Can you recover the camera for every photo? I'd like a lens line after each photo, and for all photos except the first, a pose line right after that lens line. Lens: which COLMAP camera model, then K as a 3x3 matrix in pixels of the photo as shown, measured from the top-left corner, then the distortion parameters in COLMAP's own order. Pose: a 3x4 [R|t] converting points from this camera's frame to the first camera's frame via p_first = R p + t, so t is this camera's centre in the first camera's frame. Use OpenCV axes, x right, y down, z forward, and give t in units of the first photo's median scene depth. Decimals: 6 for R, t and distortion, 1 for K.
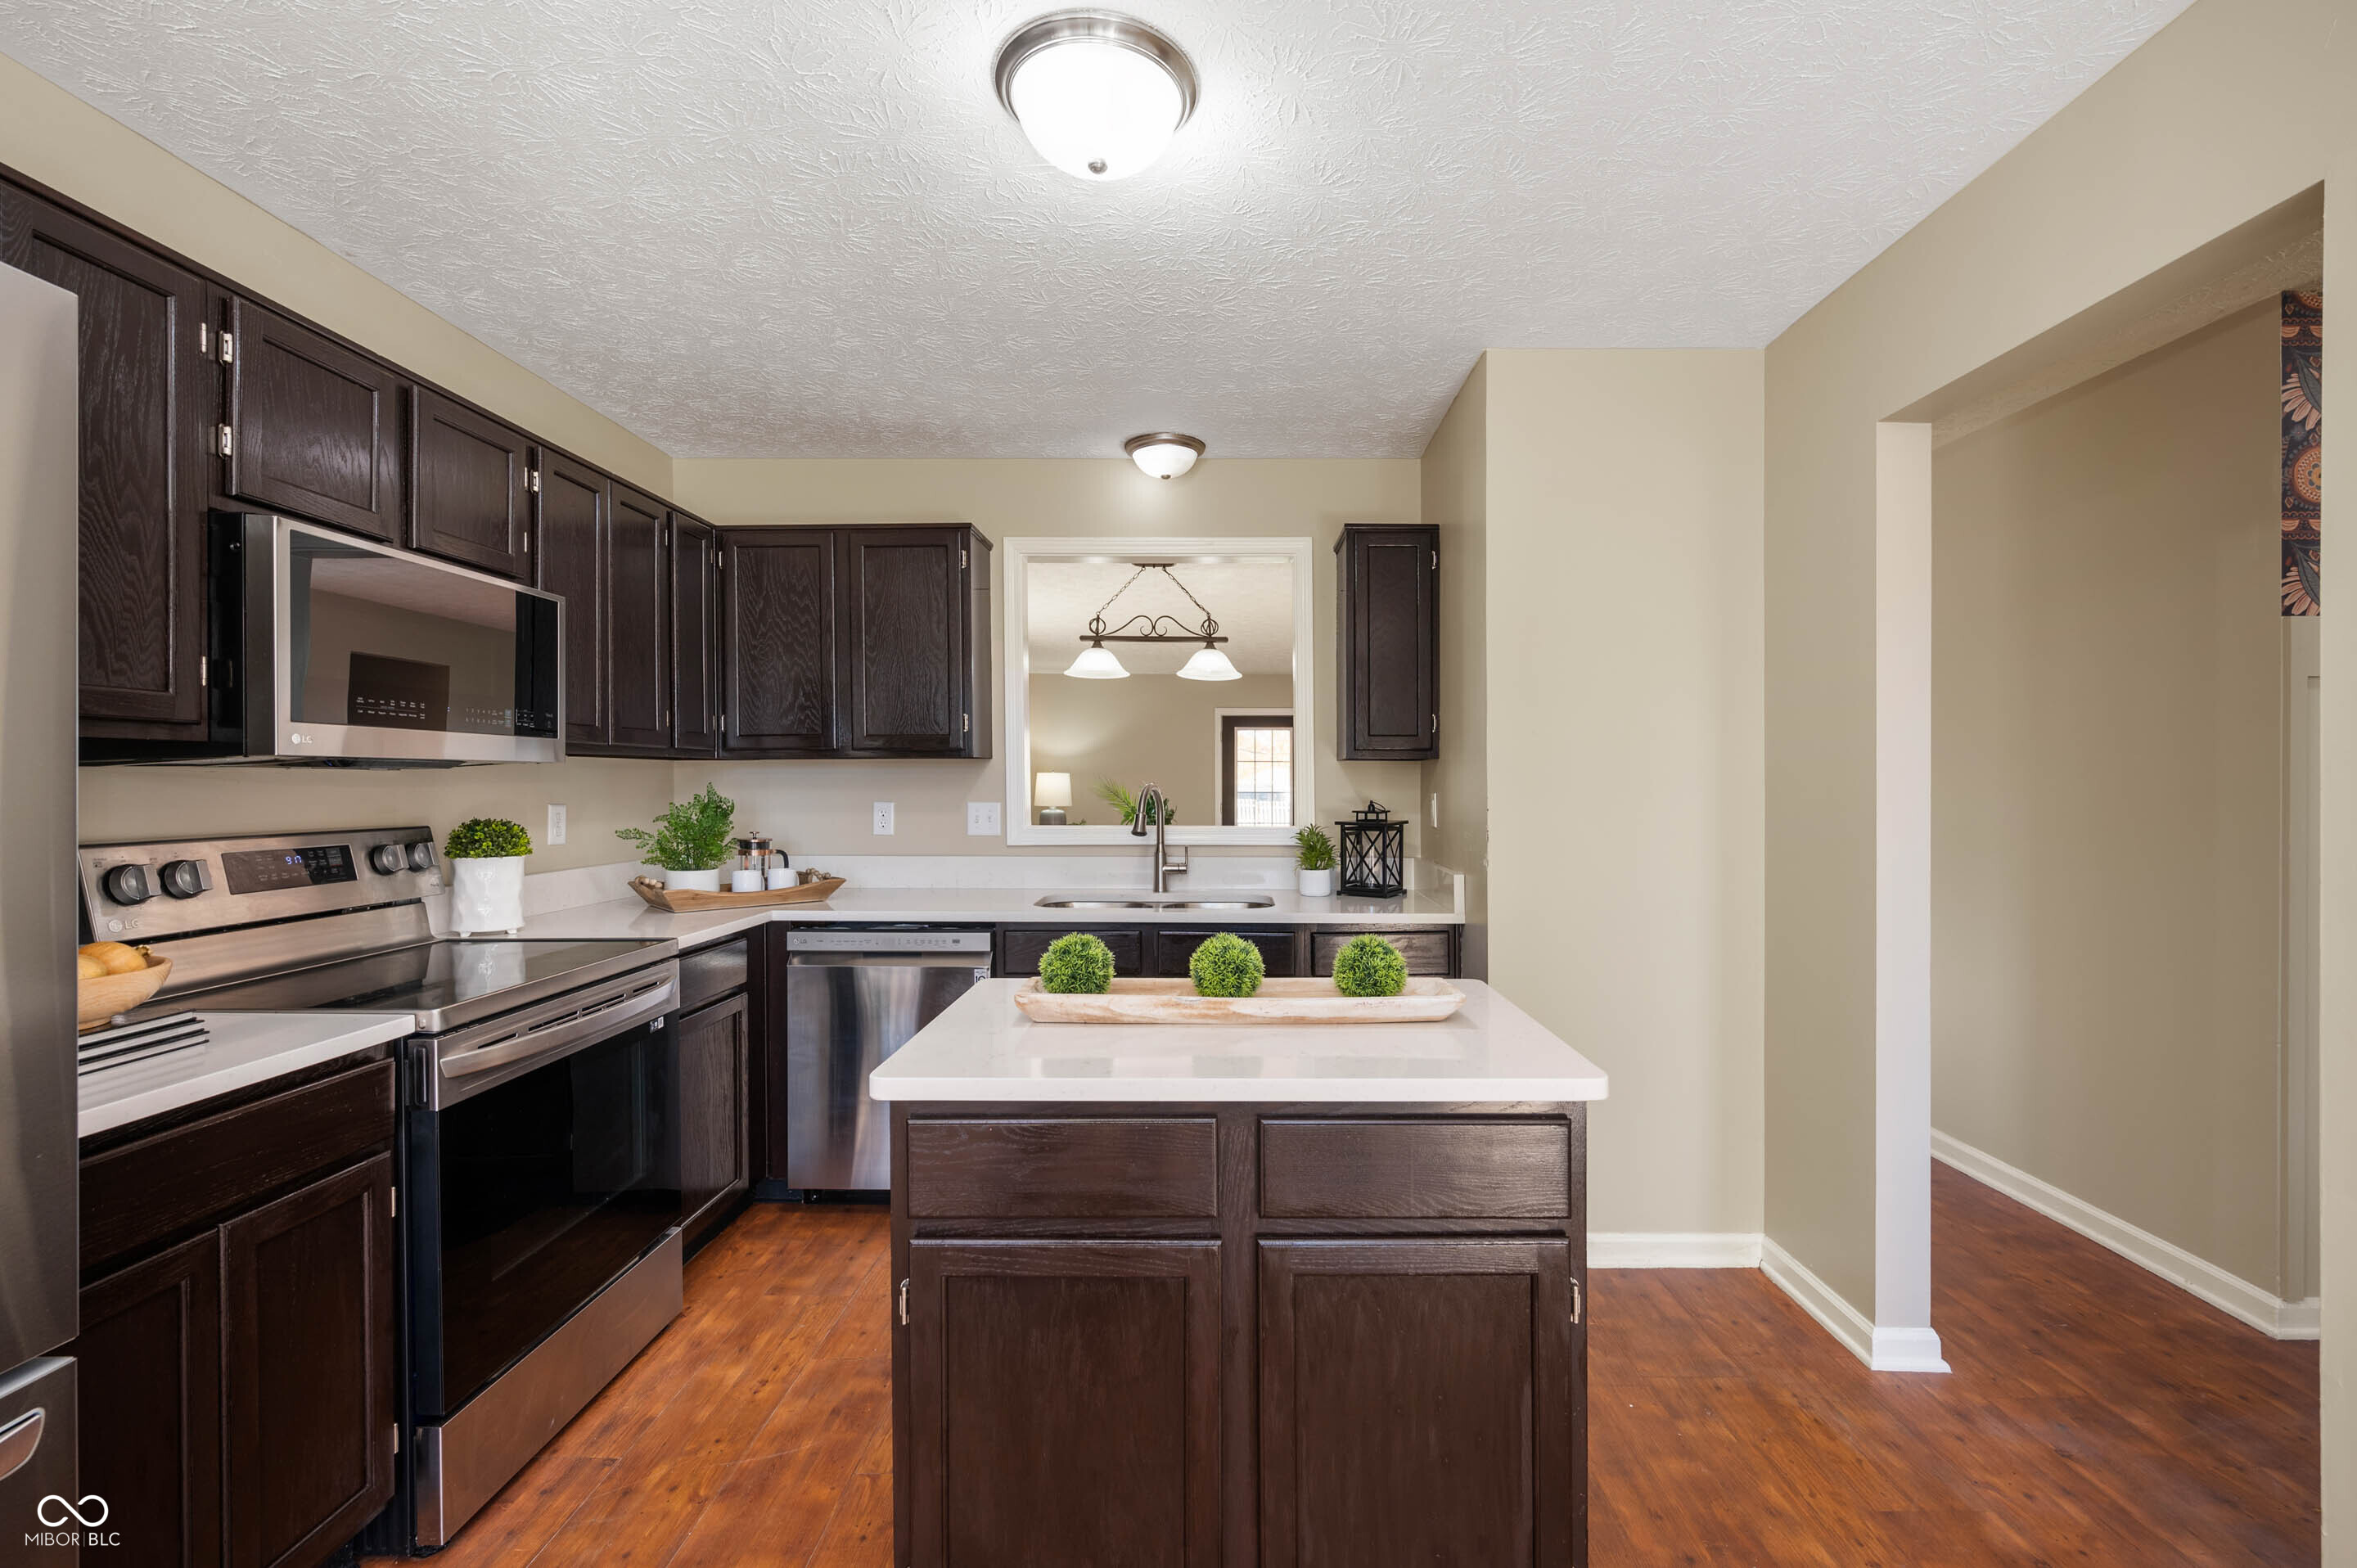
lens RADIAL K [[1008.4, 0, 1194.1], [0, 1008.4, 790.0], [0, 0, 1]] dist [-0.001870, 0.000164]
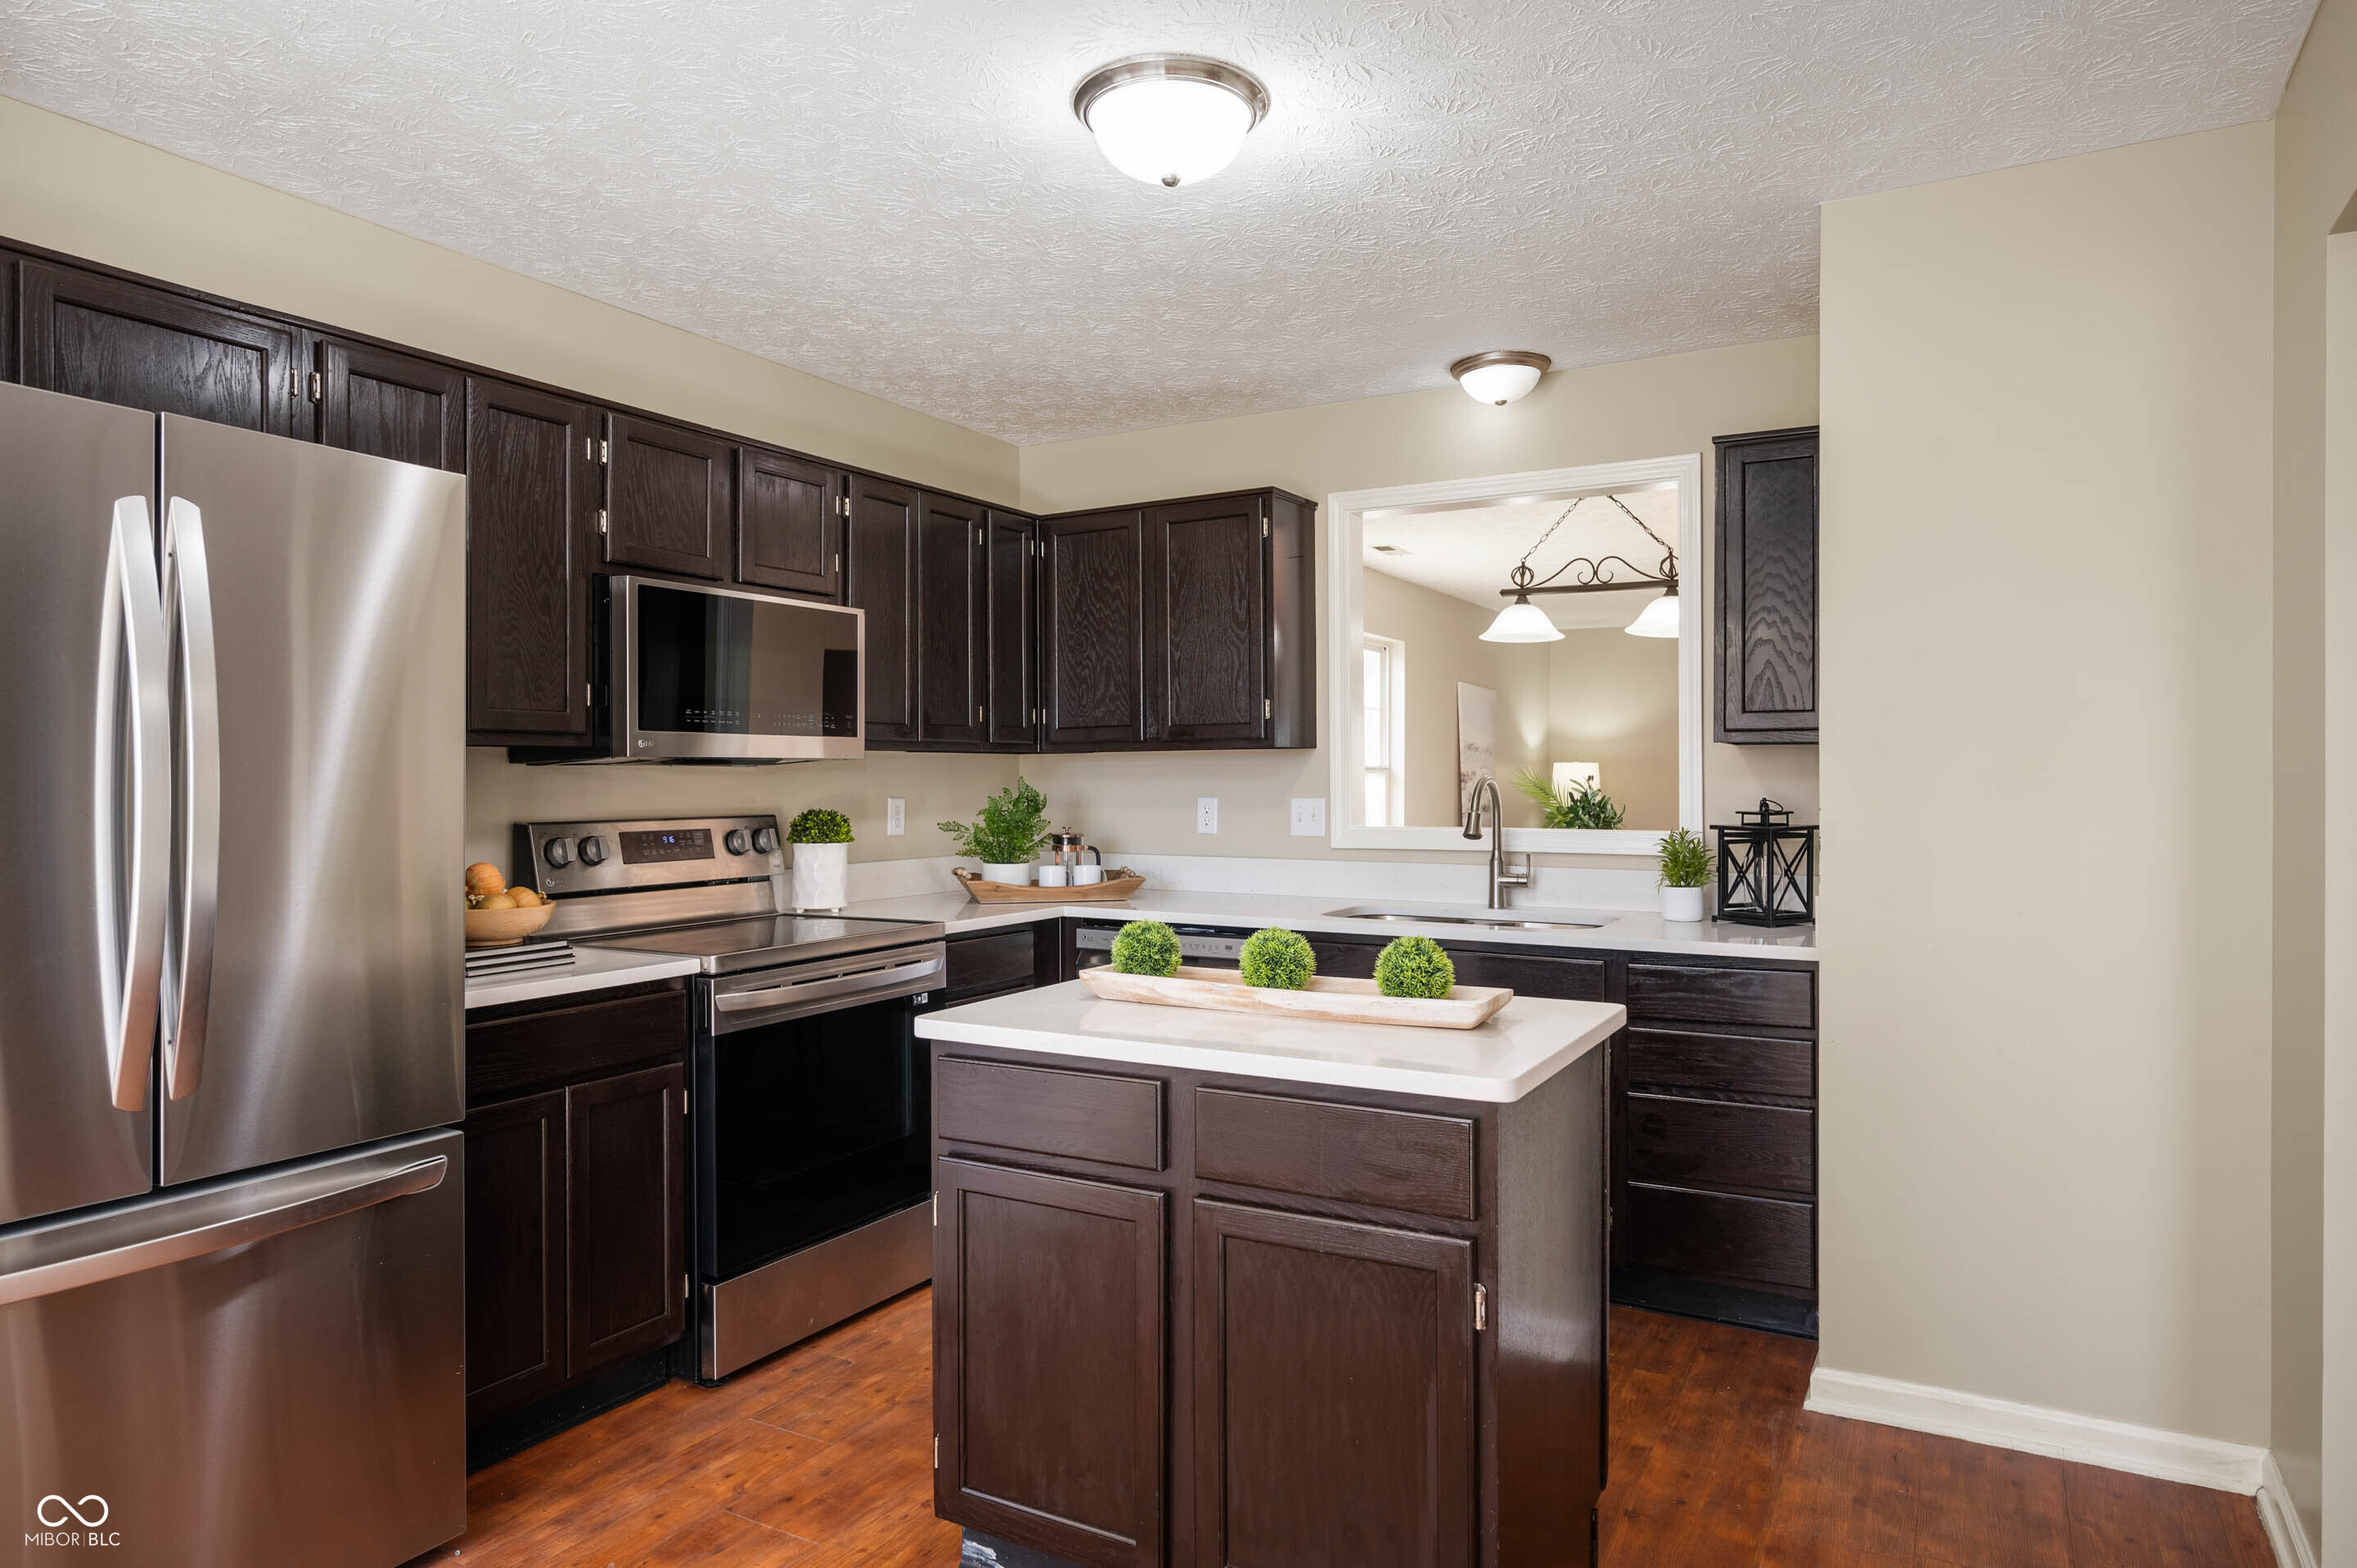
lens RADIAL K [[1397.8, 0, 1178.5], [0, 1397.8, 784.0], [0, 0, 1]] dist [-0.000278, -0.000563]
pose [[0.873705, -0.000040, -0.486457, 0.348625], [-0.000687, 0.999999, -0.001317, 0.001902], [0.486456, 0.001485, 0.873704, -0.143431]]
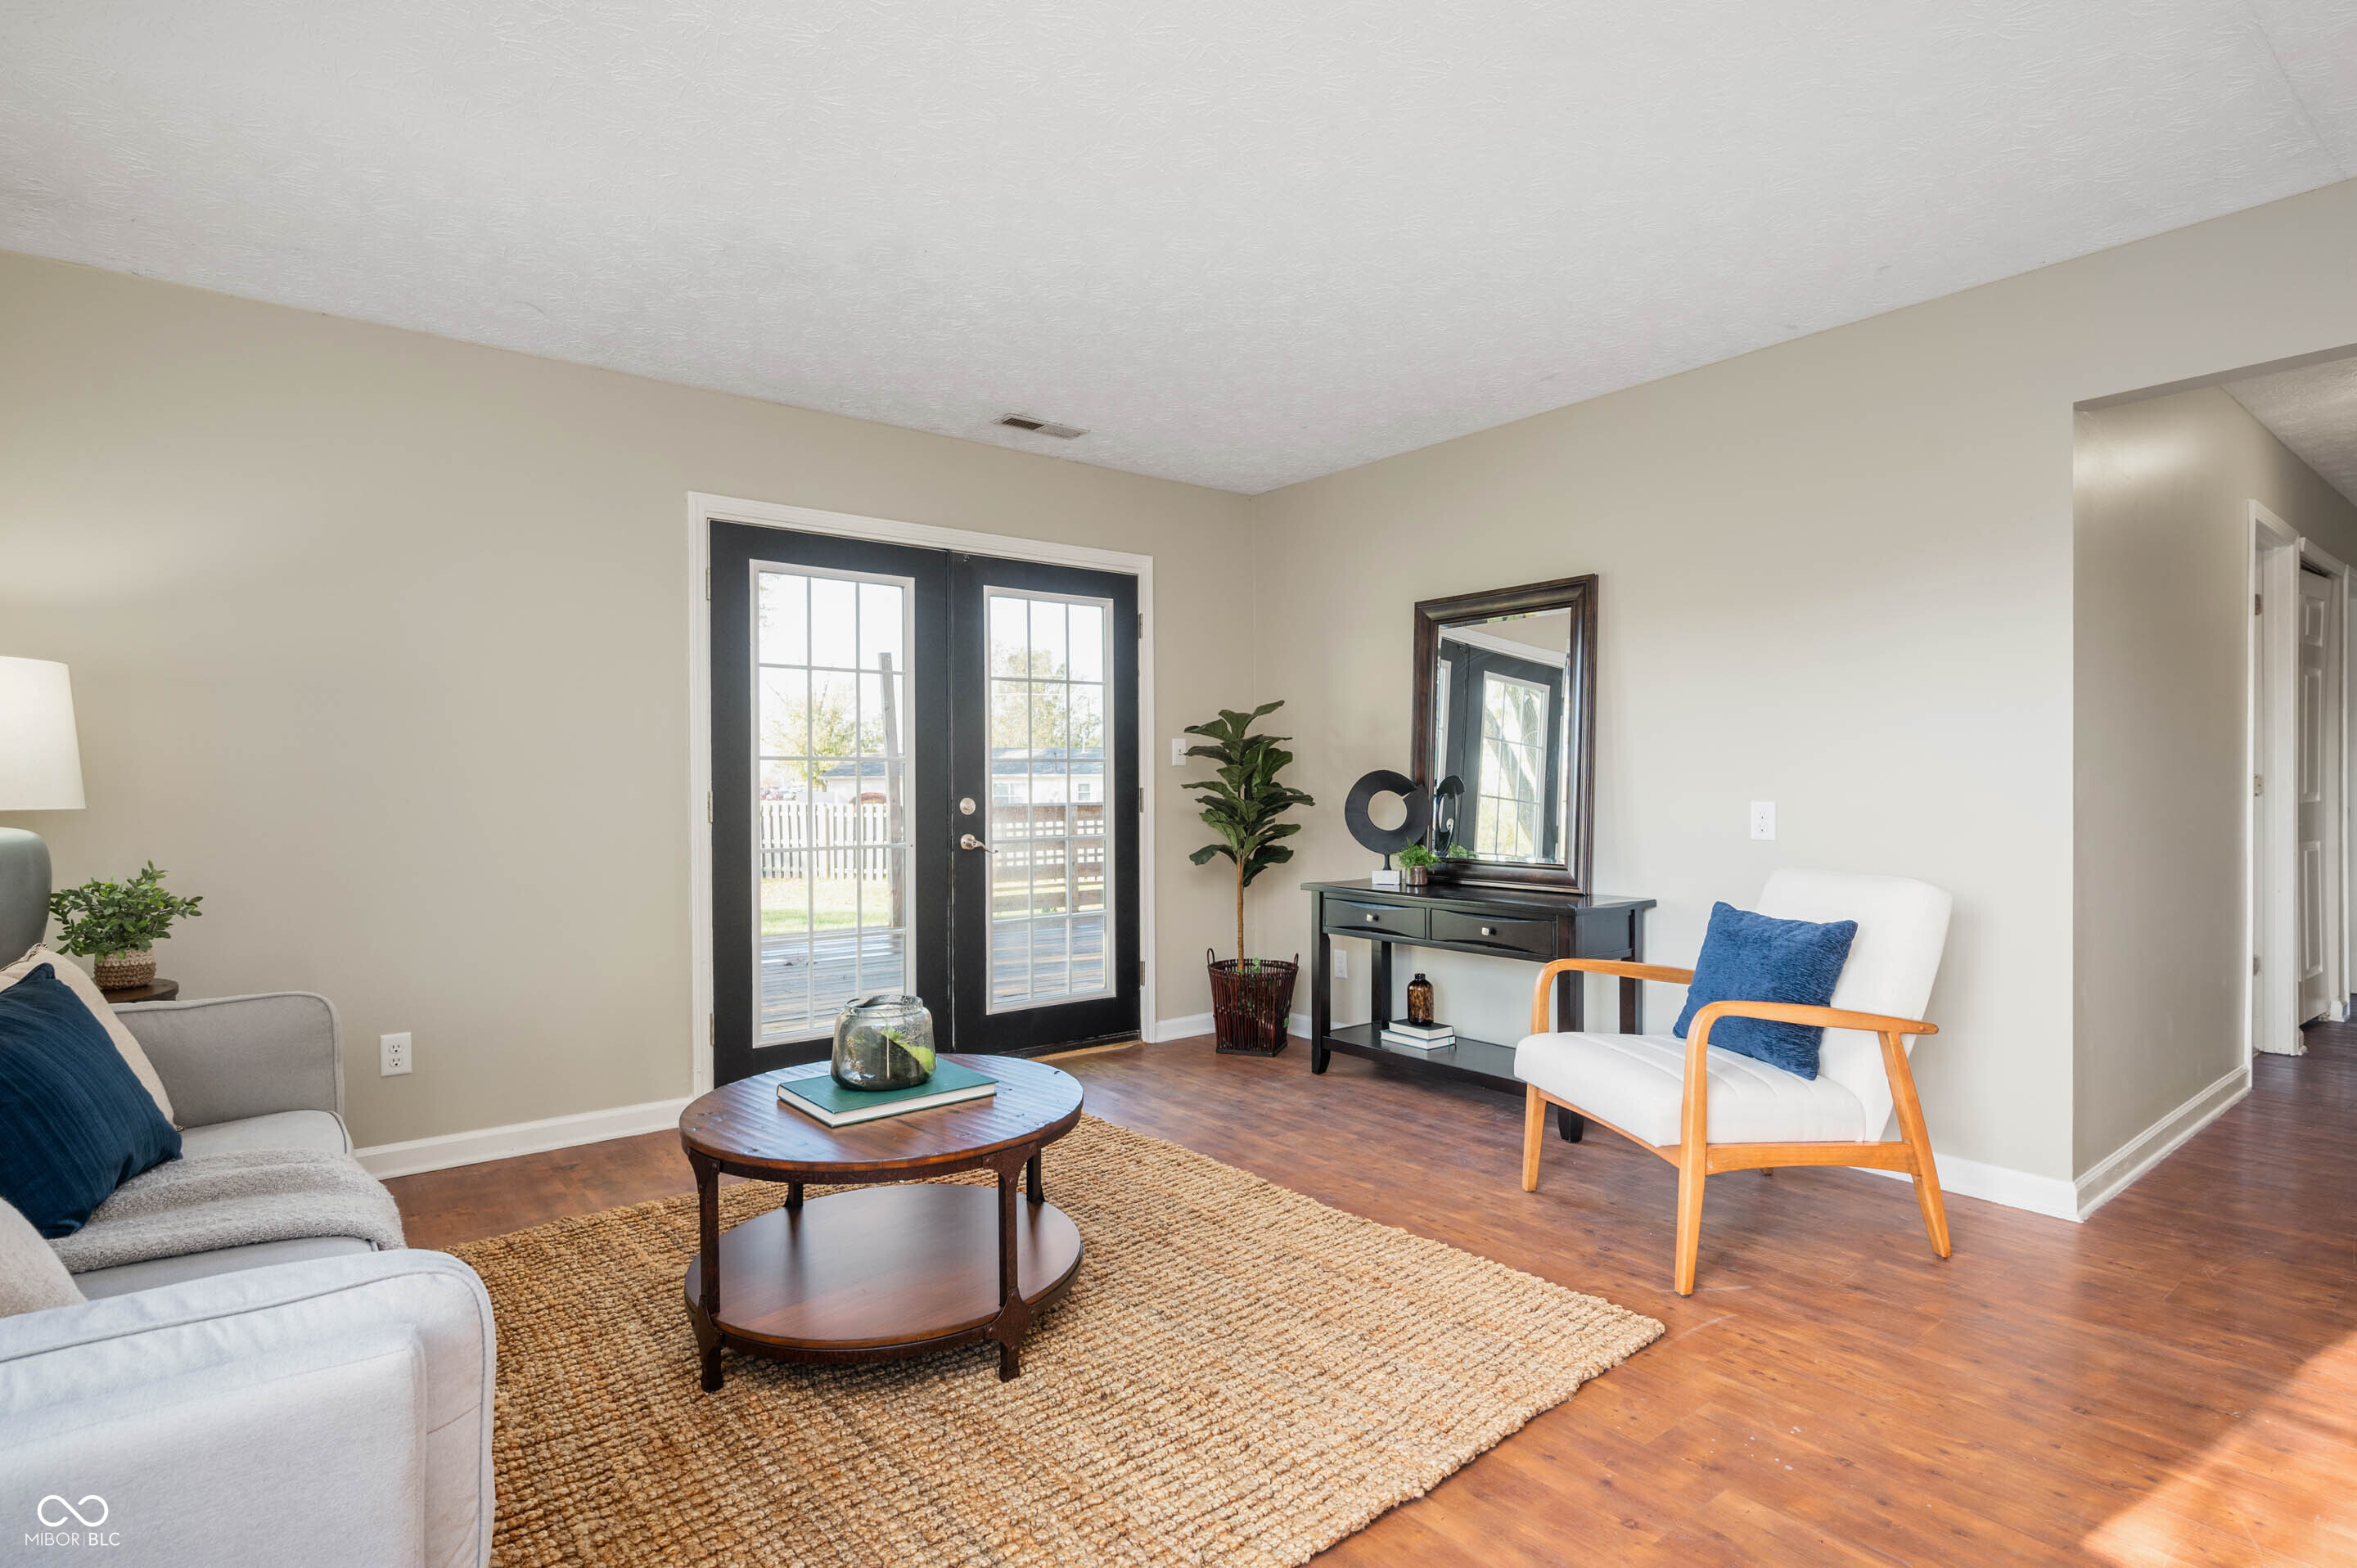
lens RADIAL K [[1188.5, 0, 1144.4], [0, 1188.5, 789.1], [0, 0, 1]] dist [-0.007351, -0.000362]
pose [[0.775227, -0.003930, 0.631671, -0.350789], [0.005000, 0.999987, 0.000085, 0.041257], [-0.631663, 0.003093, 0.775237, 2.182104]]
